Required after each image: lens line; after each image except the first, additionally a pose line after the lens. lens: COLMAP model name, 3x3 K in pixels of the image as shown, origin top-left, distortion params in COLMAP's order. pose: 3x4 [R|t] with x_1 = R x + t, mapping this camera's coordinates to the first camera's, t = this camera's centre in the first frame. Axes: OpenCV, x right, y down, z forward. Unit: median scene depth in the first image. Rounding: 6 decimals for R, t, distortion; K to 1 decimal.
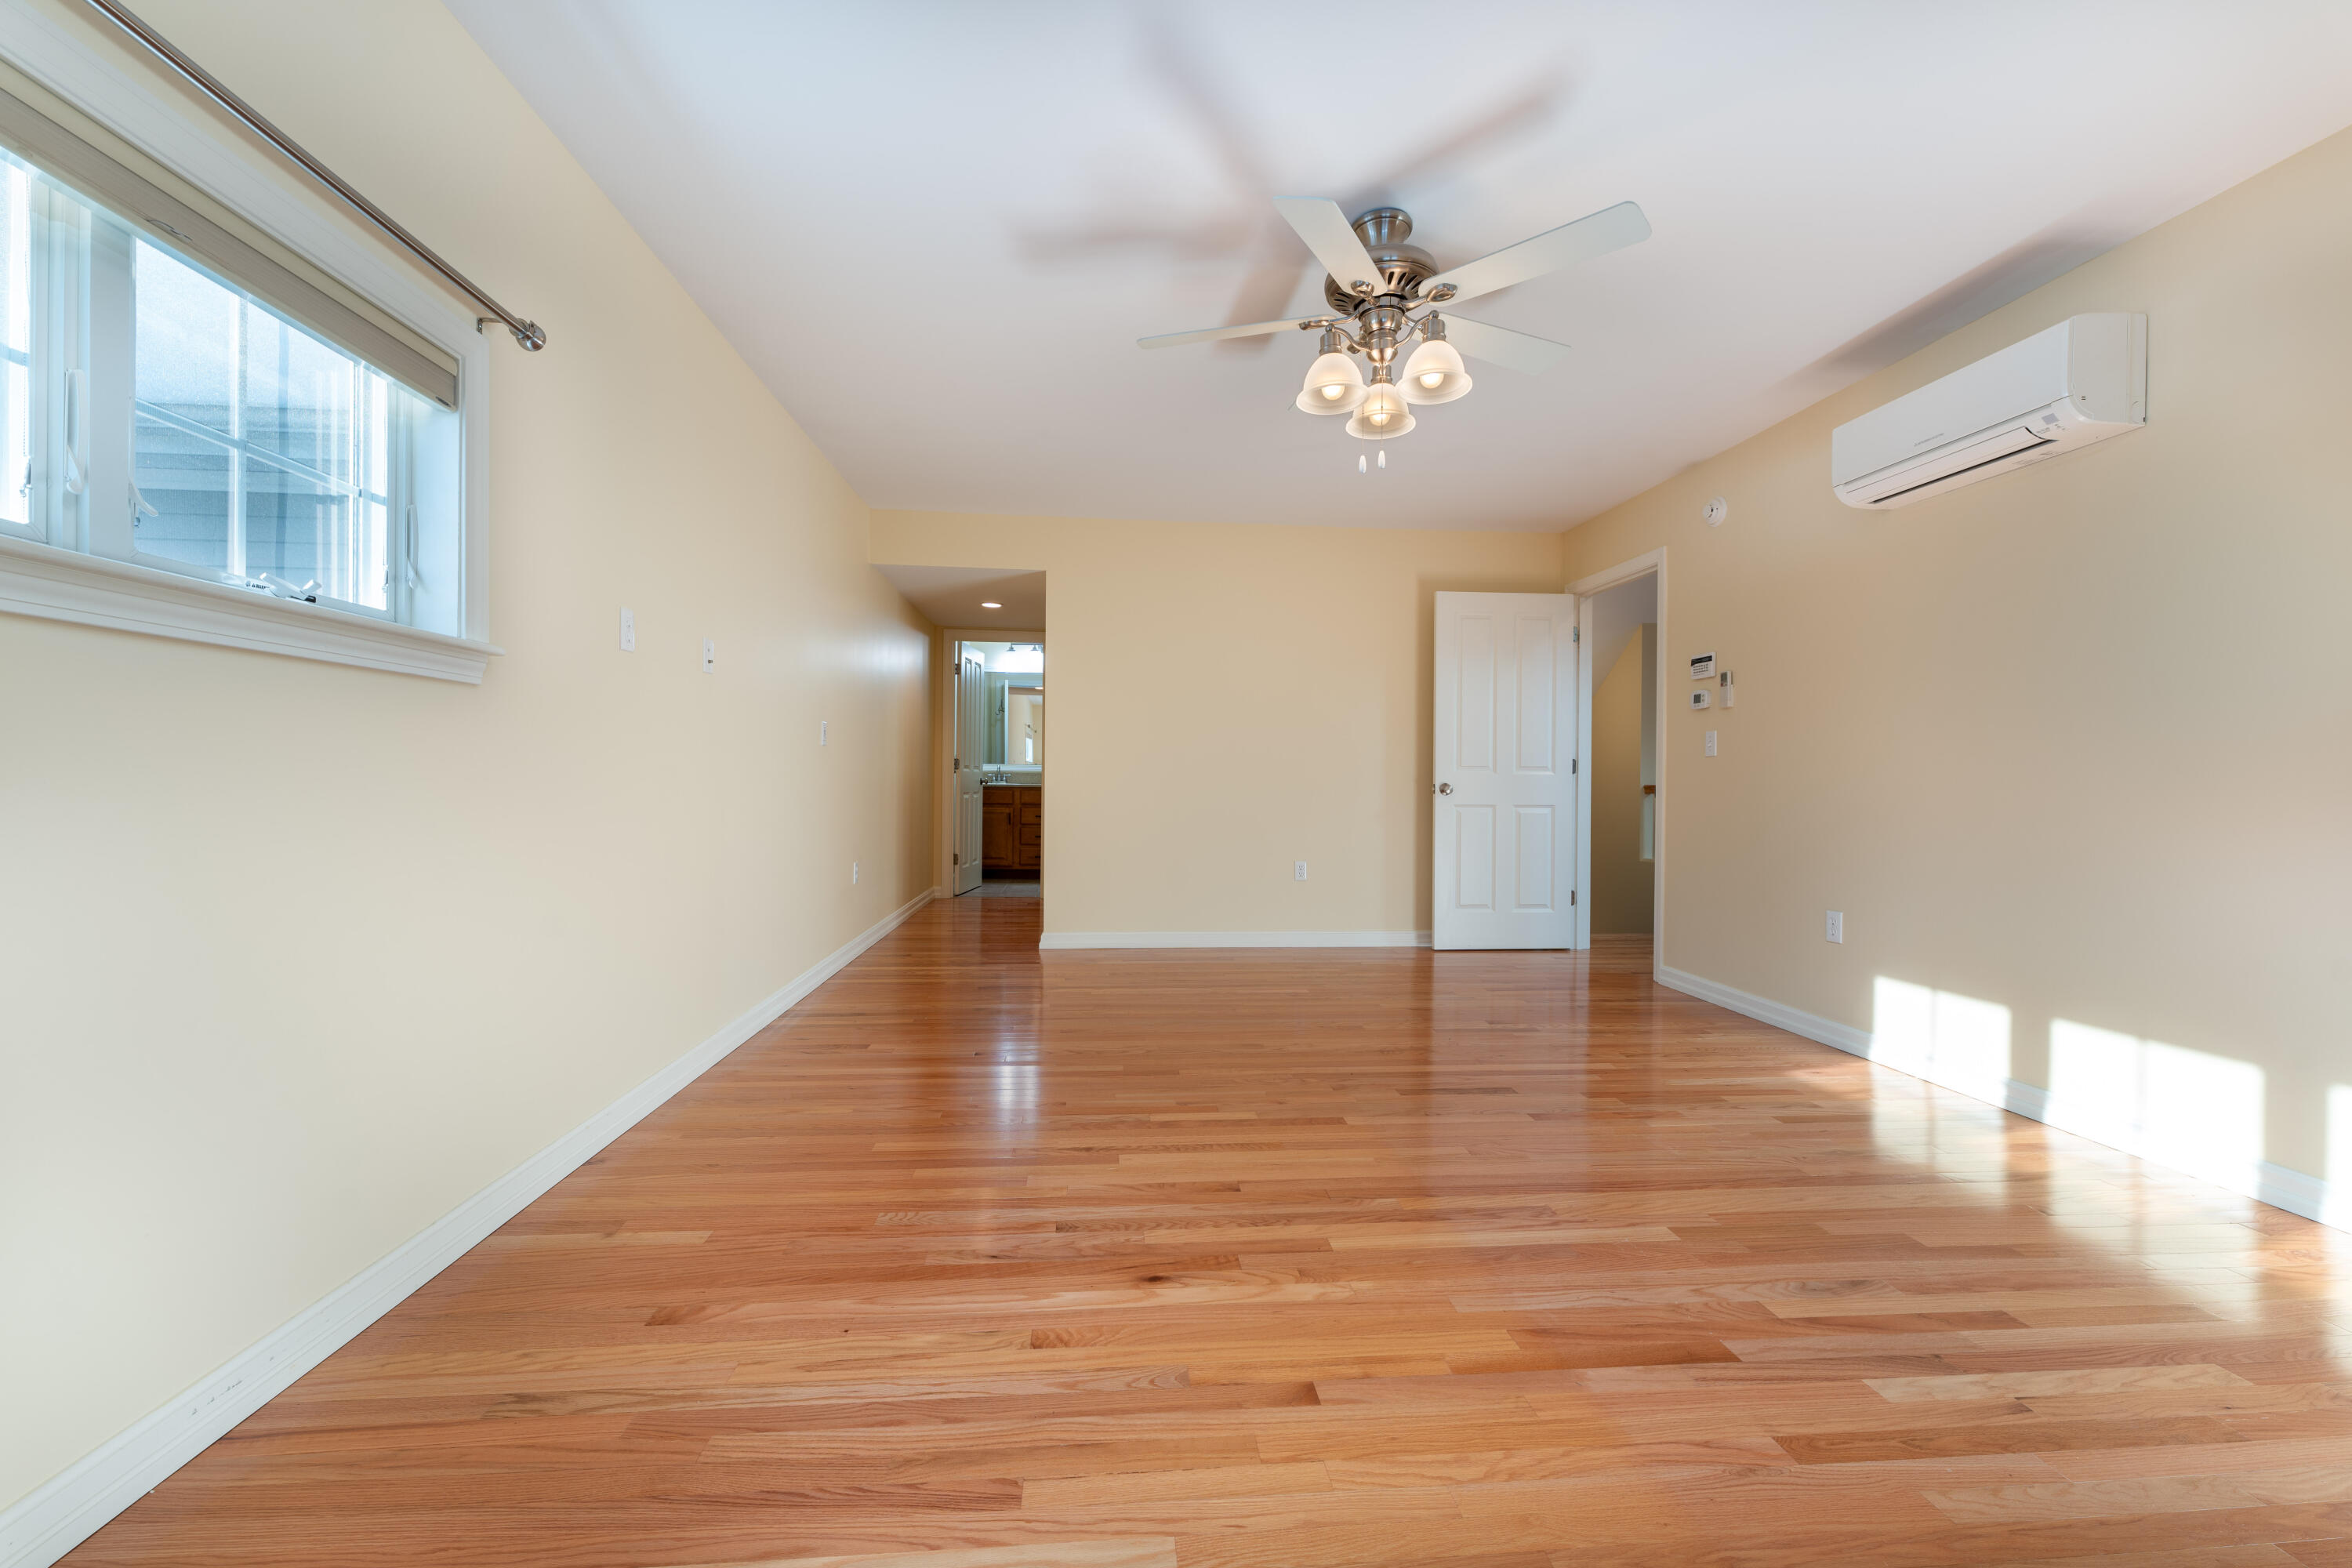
lens RADIAL K [[931.0, 0, 1170.4], [0, 931.0, 785.0], [0, 0, 1]] dist [0.000054, 0.000497]
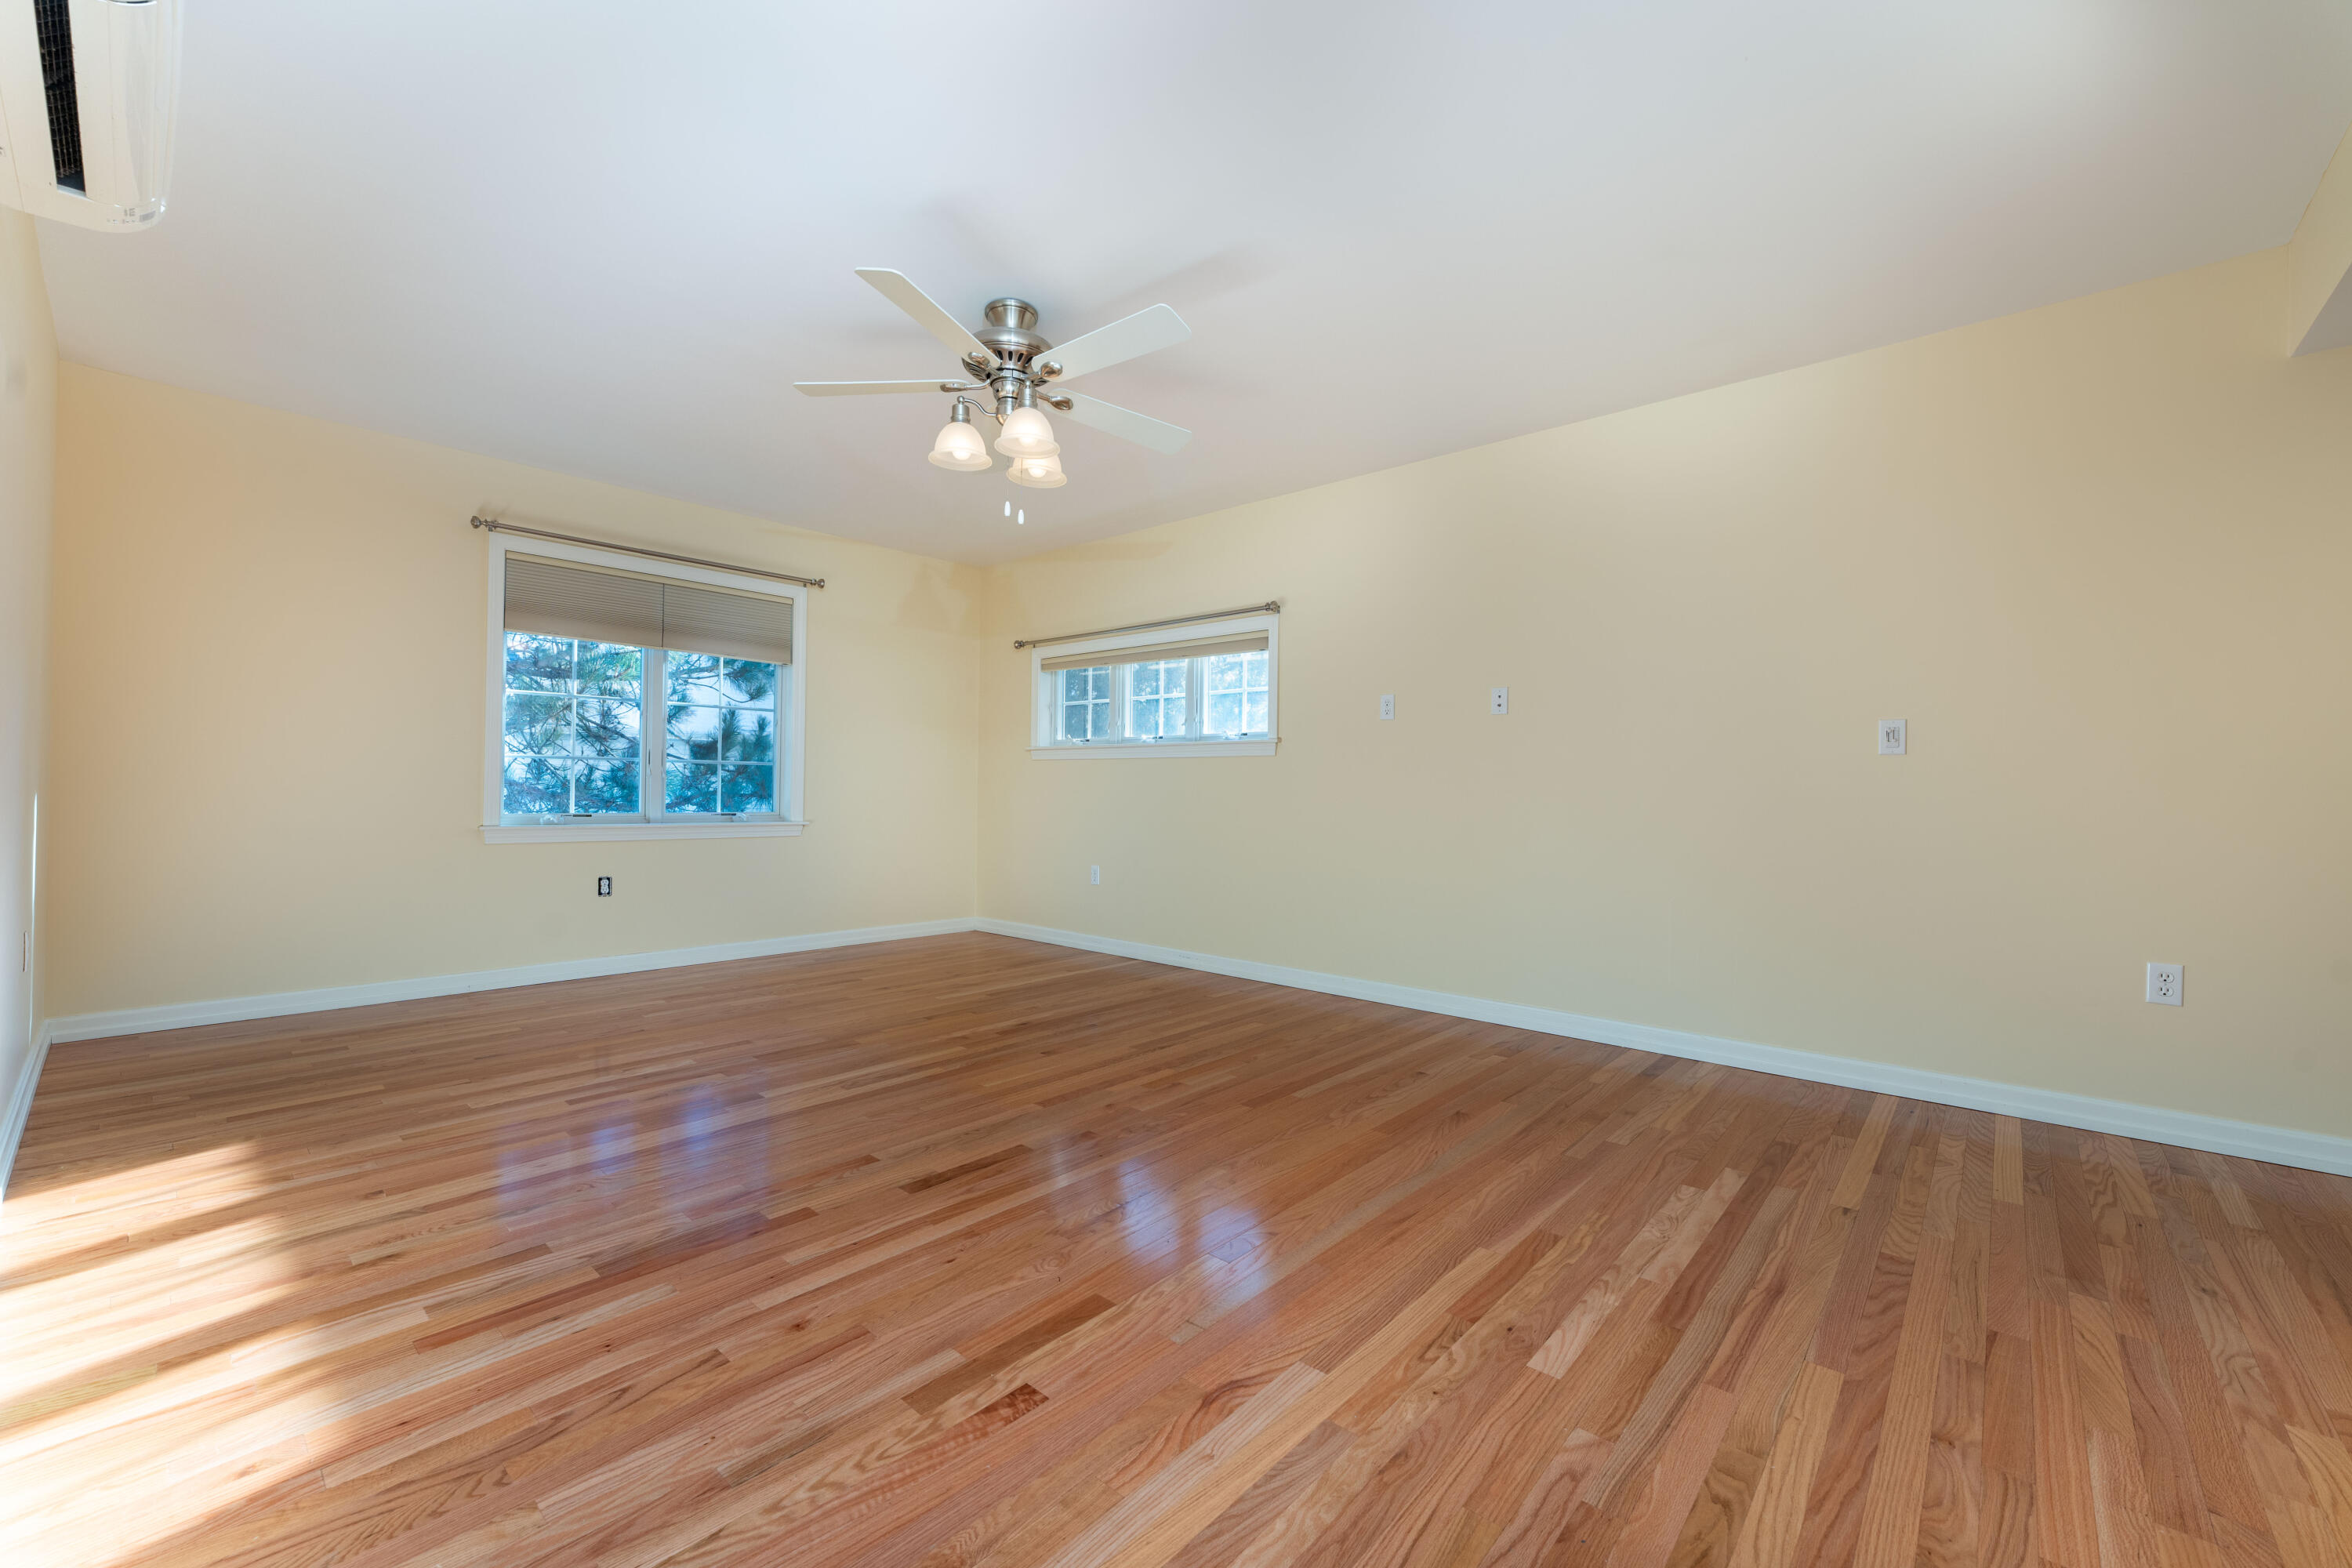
lens RADIAL K [[931.0, 0, 1172.3], [0, 931.0, 785.6], [0, 0, 1]] dist [0.000054, 0.000497]
pose [[-0.726046, -0.026345, -0.687141, 0.920941], [-0.029158, 0.999547, -0.007514, -0.001818], [0.687027, 0.014581, -0.726485, 2.105907]]
